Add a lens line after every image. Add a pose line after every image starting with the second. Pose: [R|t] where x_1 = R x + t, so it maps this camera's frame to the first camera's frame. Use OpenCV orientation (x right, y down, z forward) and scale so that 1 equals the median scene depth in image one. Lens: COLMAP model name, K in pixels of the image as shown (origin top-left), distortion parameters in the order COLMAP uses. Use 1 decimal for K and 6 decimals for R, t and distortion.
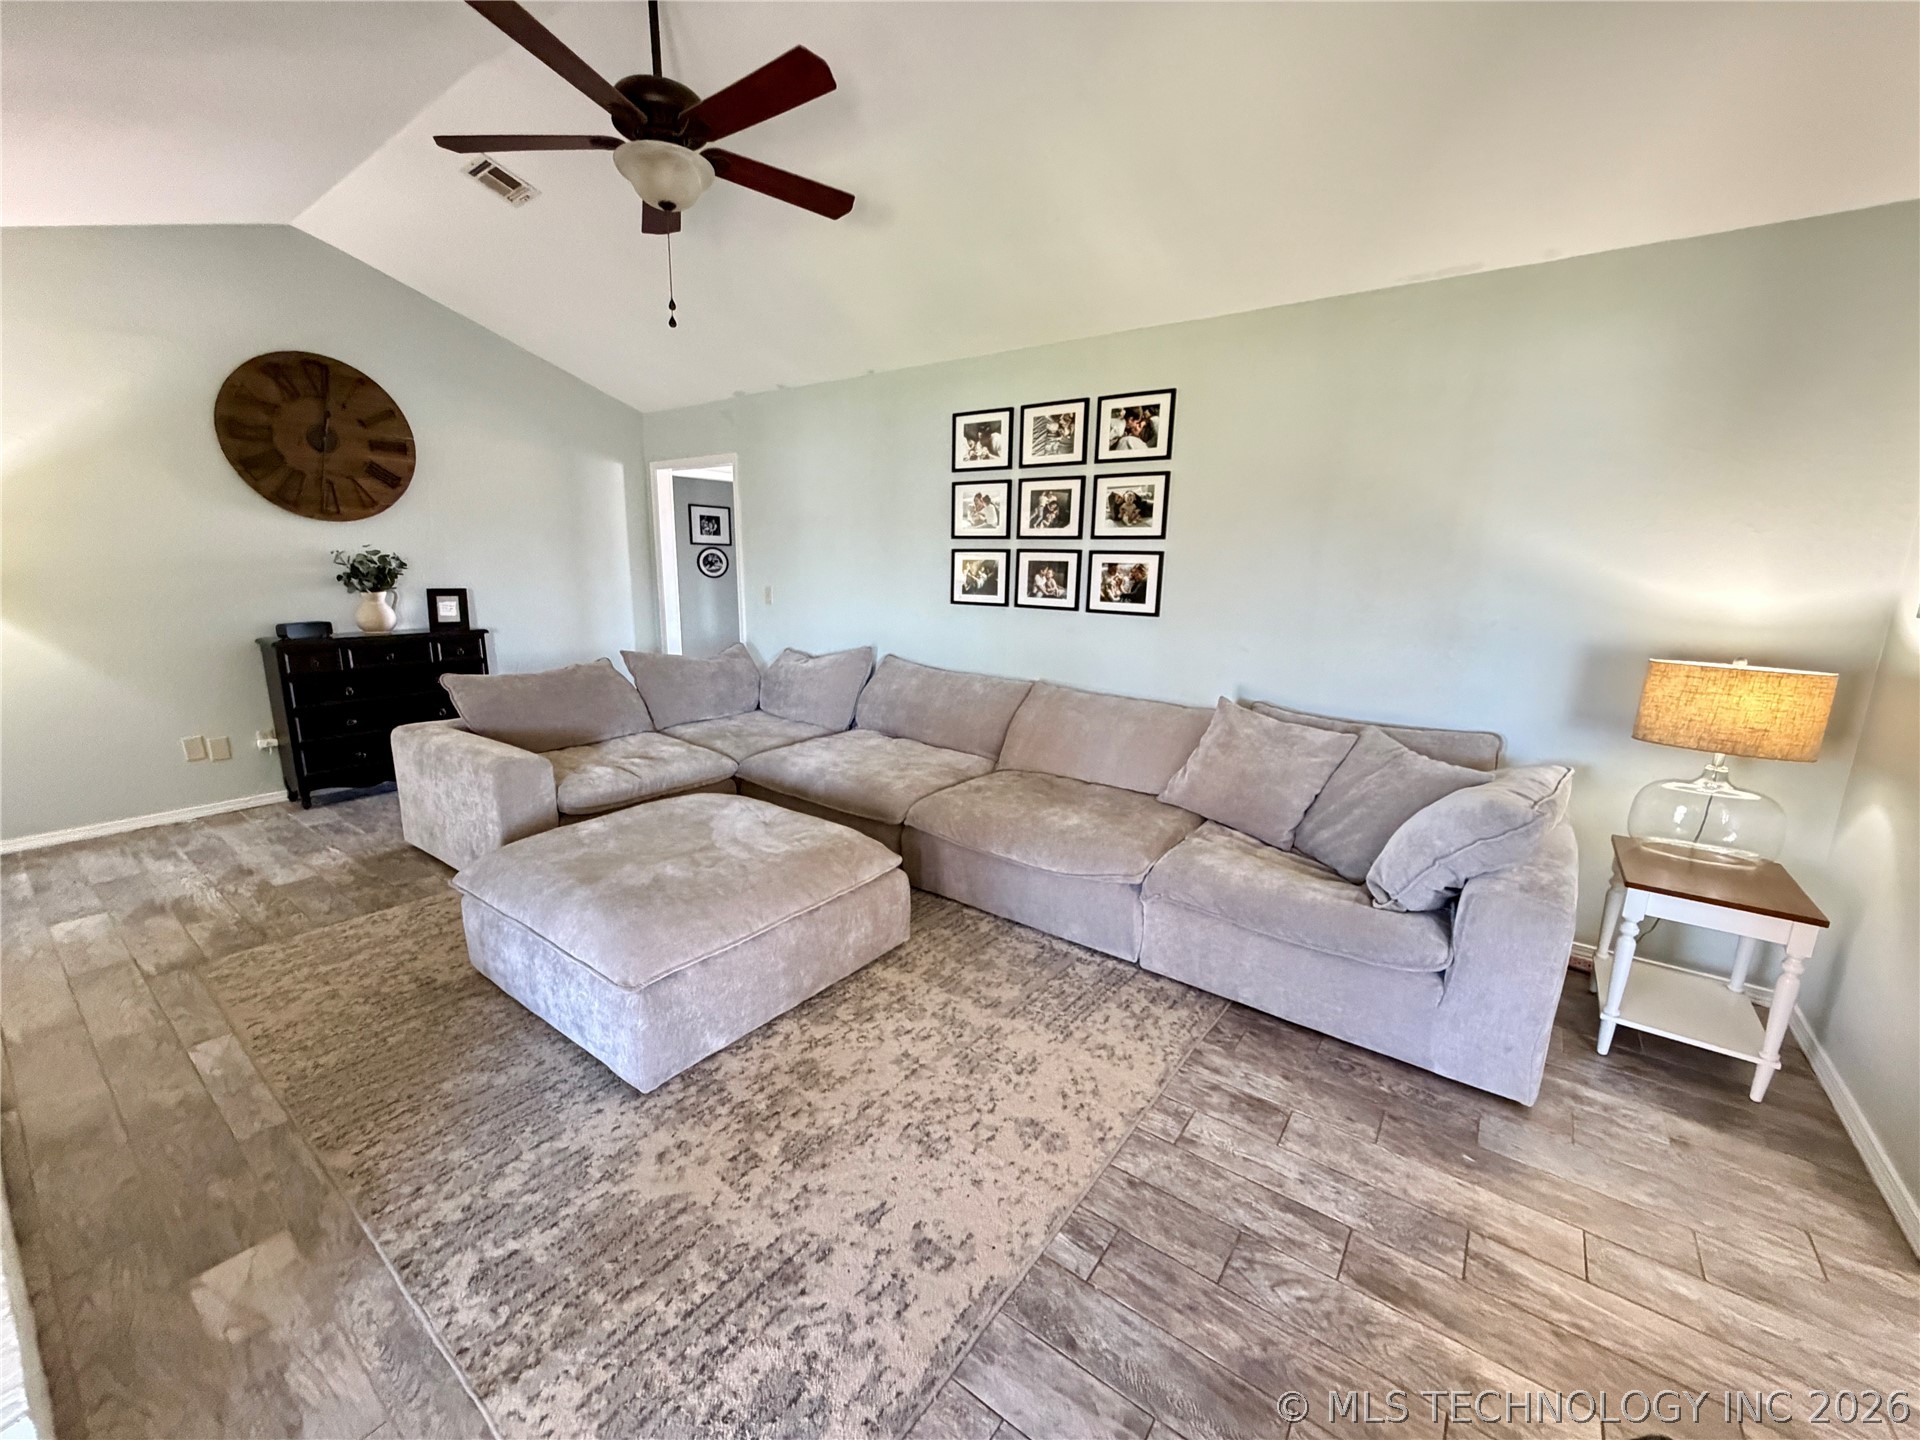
lens RADIAL K [[767.3, 0, 954.2], [0, 767.3, 721.1], [0, 0, 1]] dist [-0.001005, 0.000046]
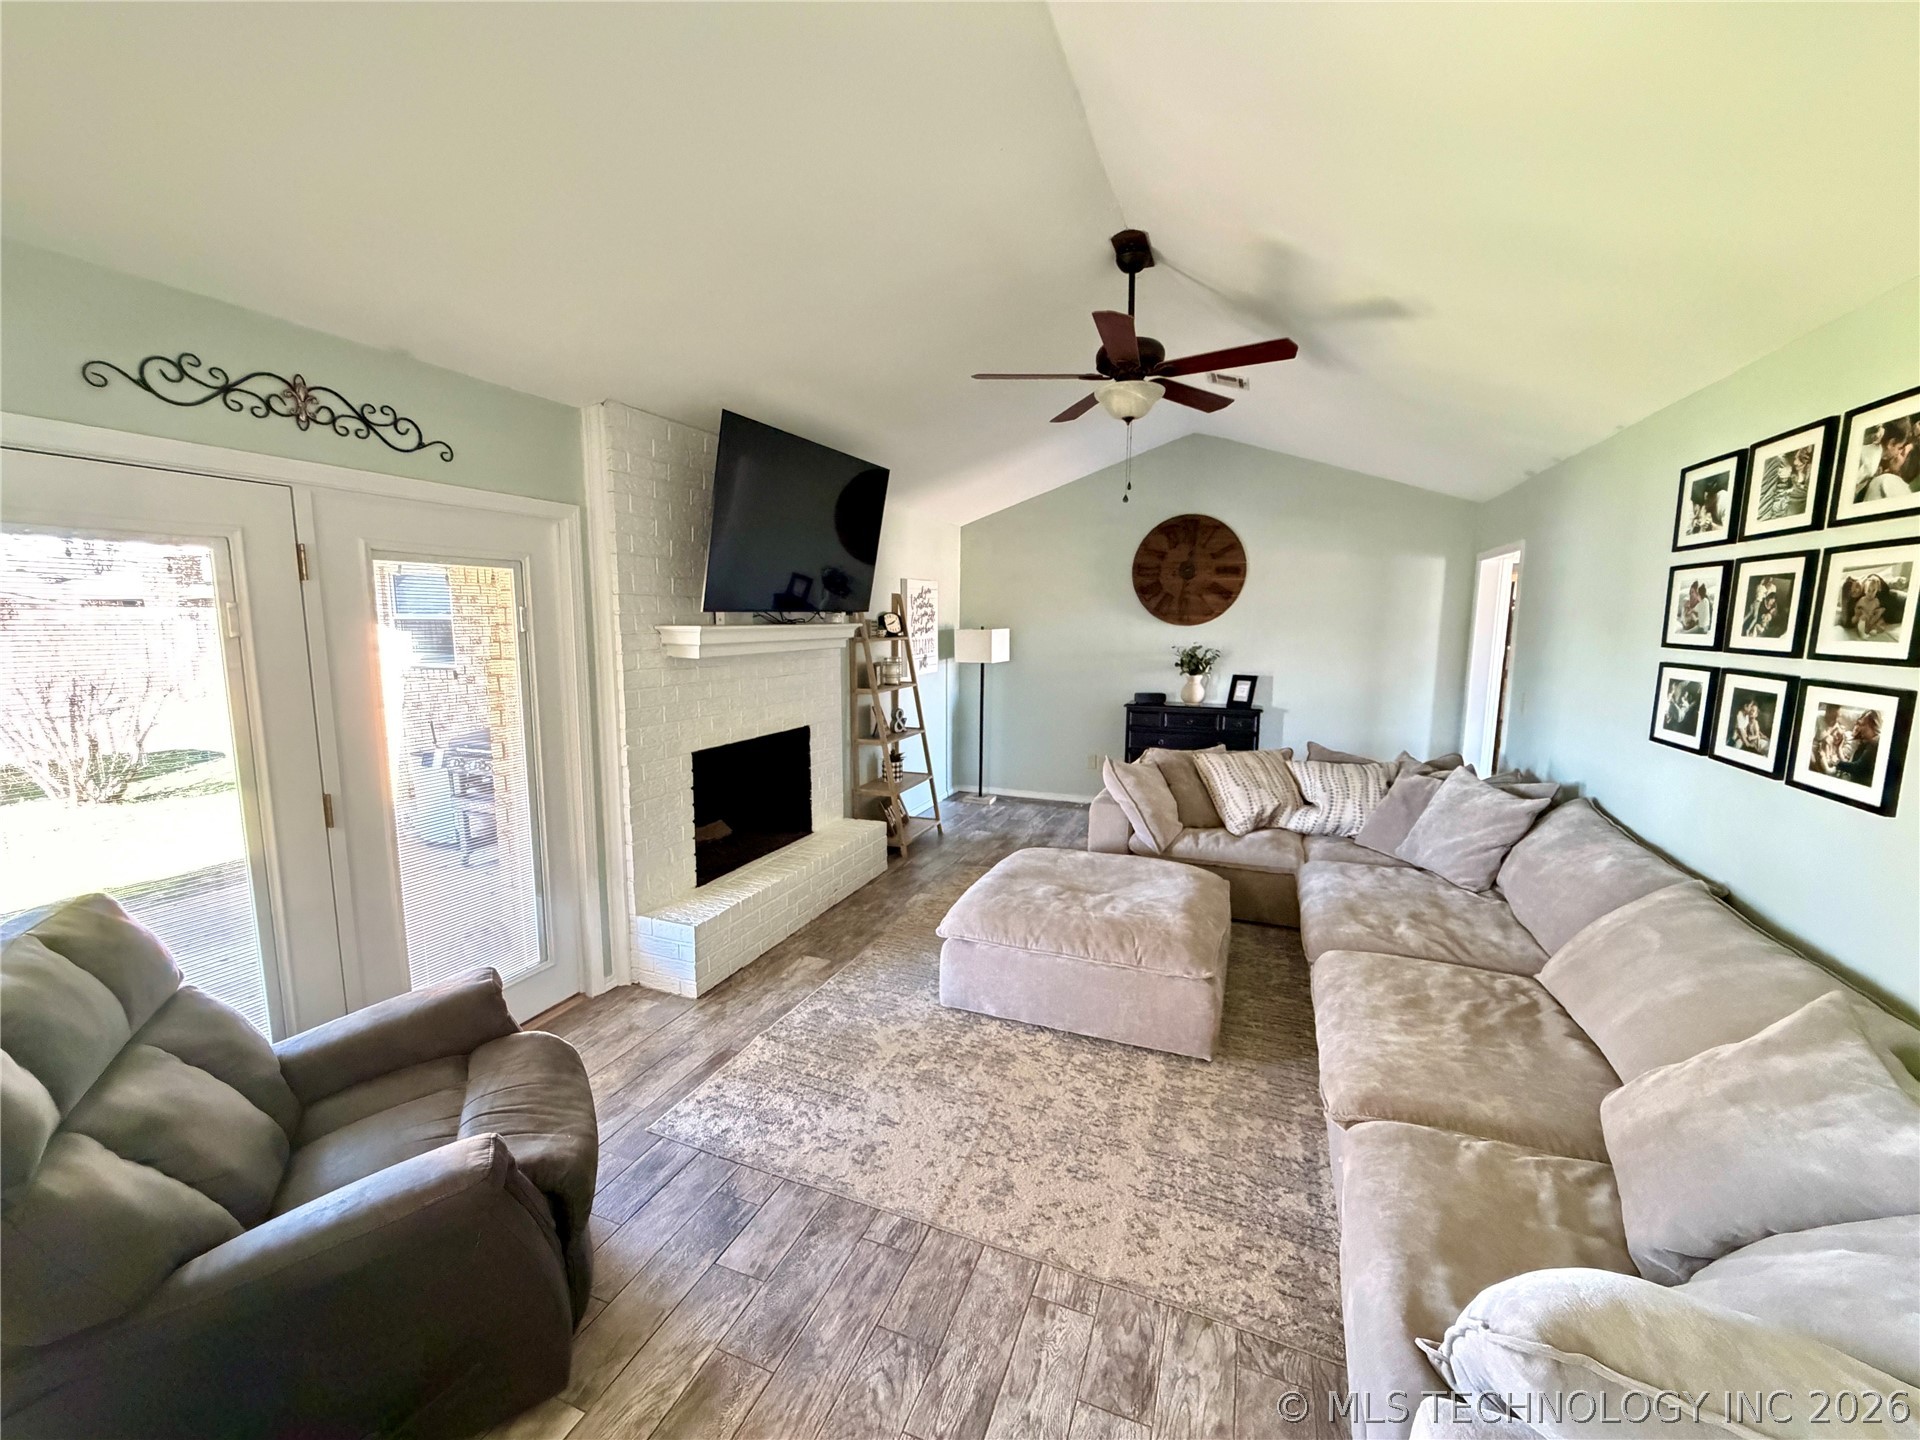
lens RADIAL K [[767.3, 0, 956.2], [0, 767.3, 723.7], [0, 0, 1]] dist [-0.001005, 0.000046]
pose [[0.260411, 0.117197, -0.958358, 0.590809], [-0.199750, 0.977670, 0.065281, -0.107666], [0.944609, 0.174432, 0.278006, 0.272370]]
